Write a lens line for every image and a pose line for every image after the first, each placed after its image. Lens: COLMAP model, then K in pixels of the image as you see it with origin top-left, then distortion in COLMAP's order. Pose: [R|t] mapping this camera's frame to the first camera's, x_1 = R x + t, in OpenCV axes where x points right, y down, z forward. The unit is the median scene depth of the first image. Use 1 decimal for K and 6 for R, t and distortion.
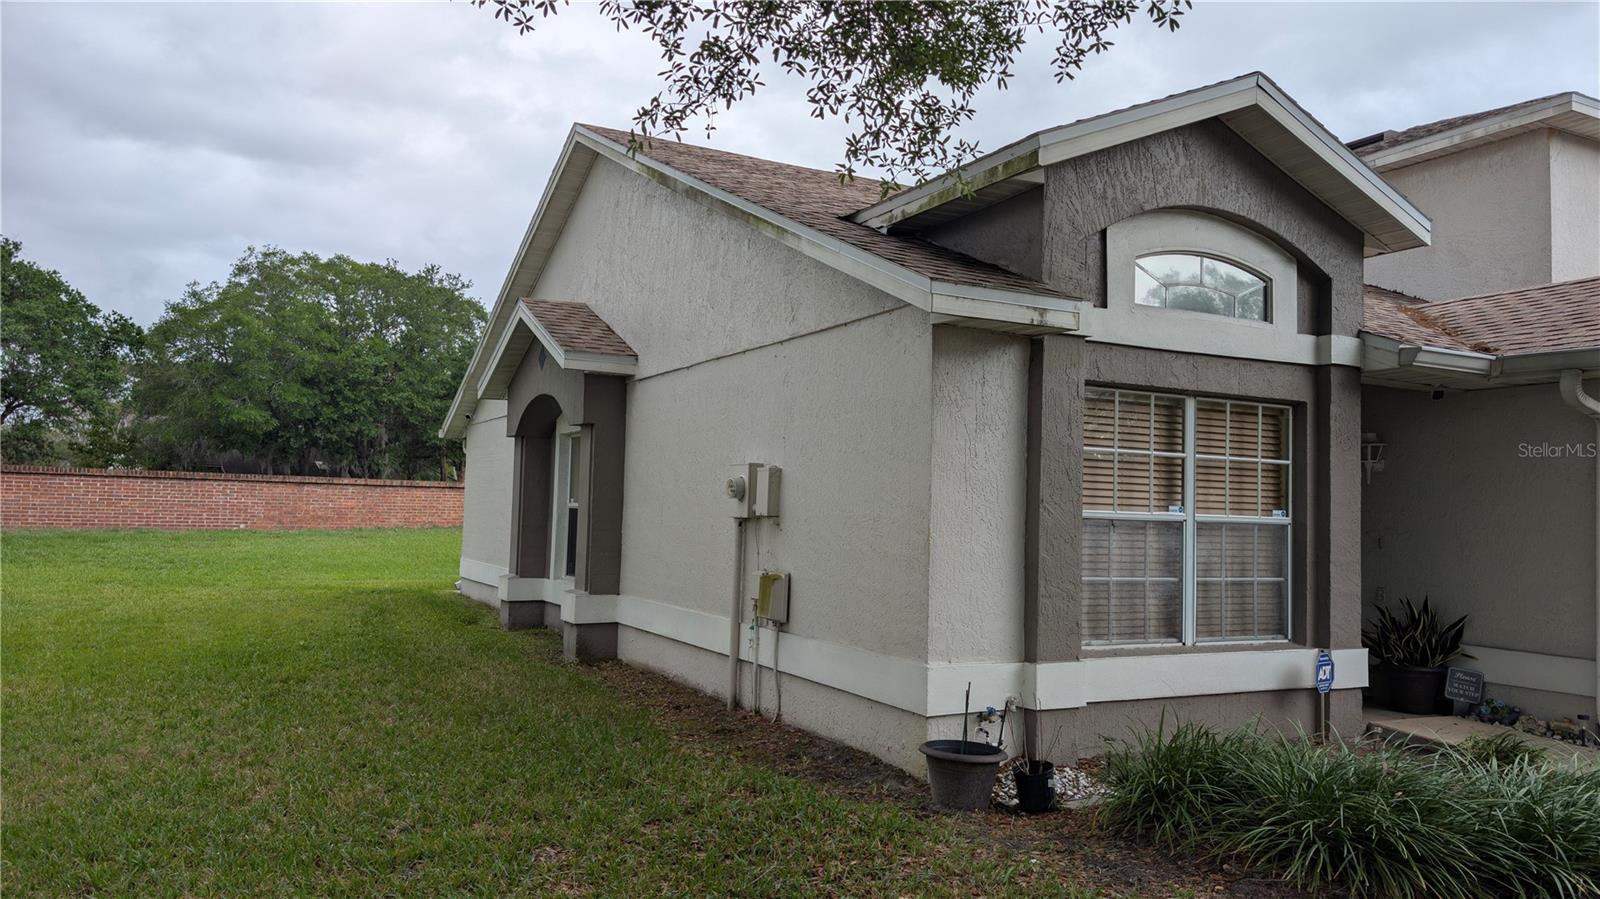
lens RADIAL K [[1129.7, 0, 800.0], [0, 1129.7, 449.5], [0, 0, 1]] dist [-0.003397, 0.001175]
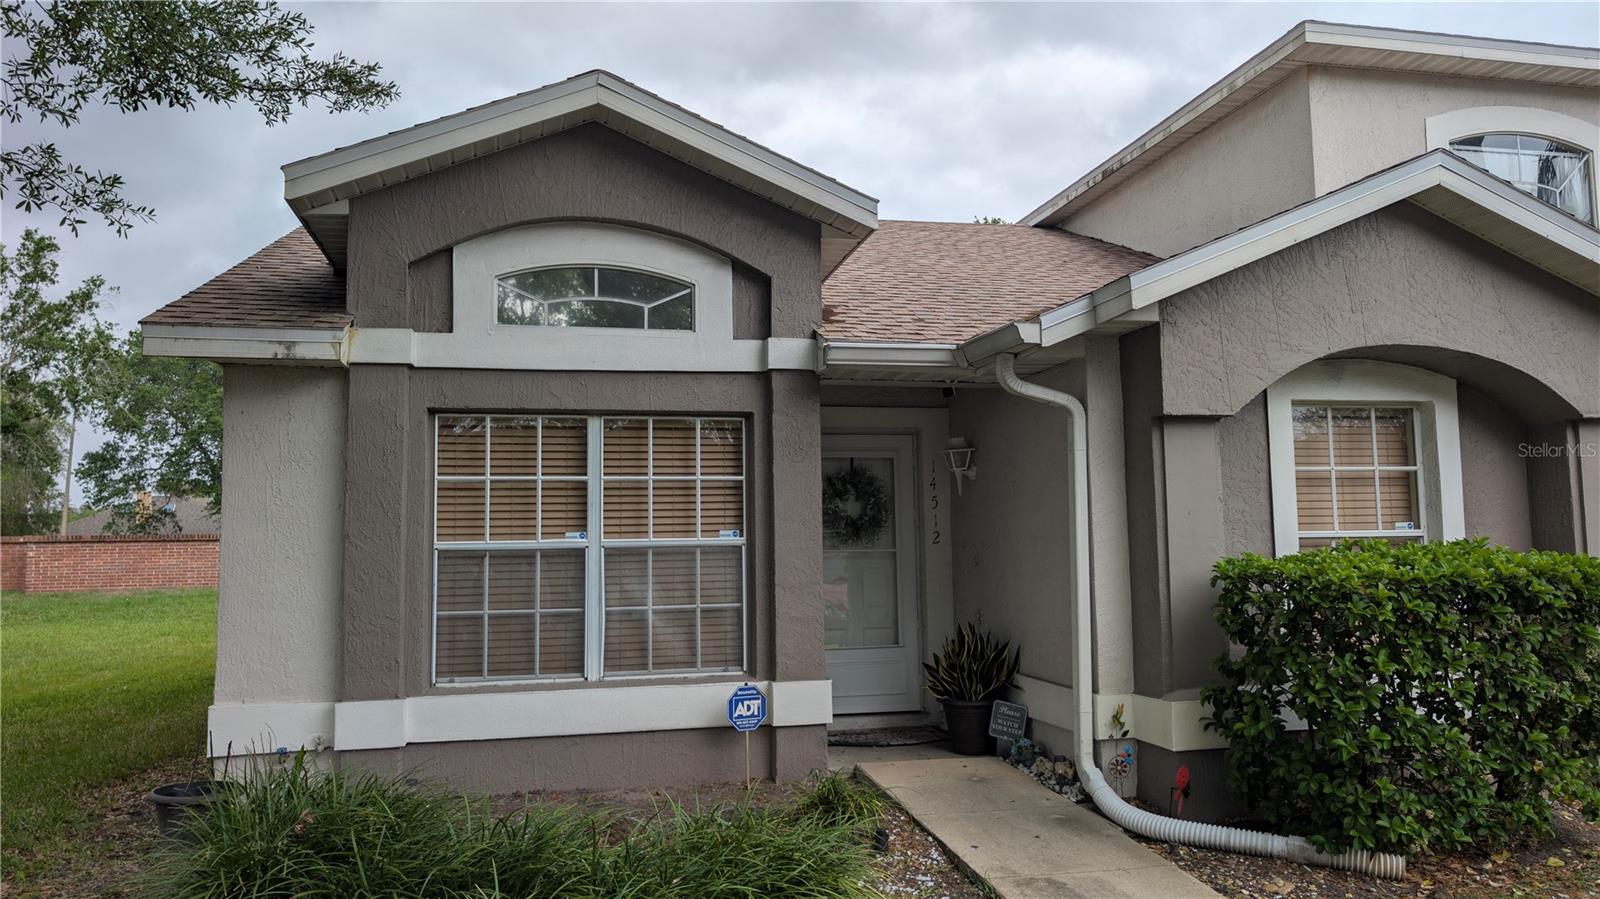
lens RADIAL K [[1081.5, 0, 800.0], [0, 1081.5, 449.5], [0, 0, 1]] dist [0.042658, -0.000883]
pose [[0.965752, -0.066268, -0.250860, 0.719033], [0.057030, 0.997406, -0.043929, 0.030110], [0.253120, 0.028118, 0.967026, 0.156303]]
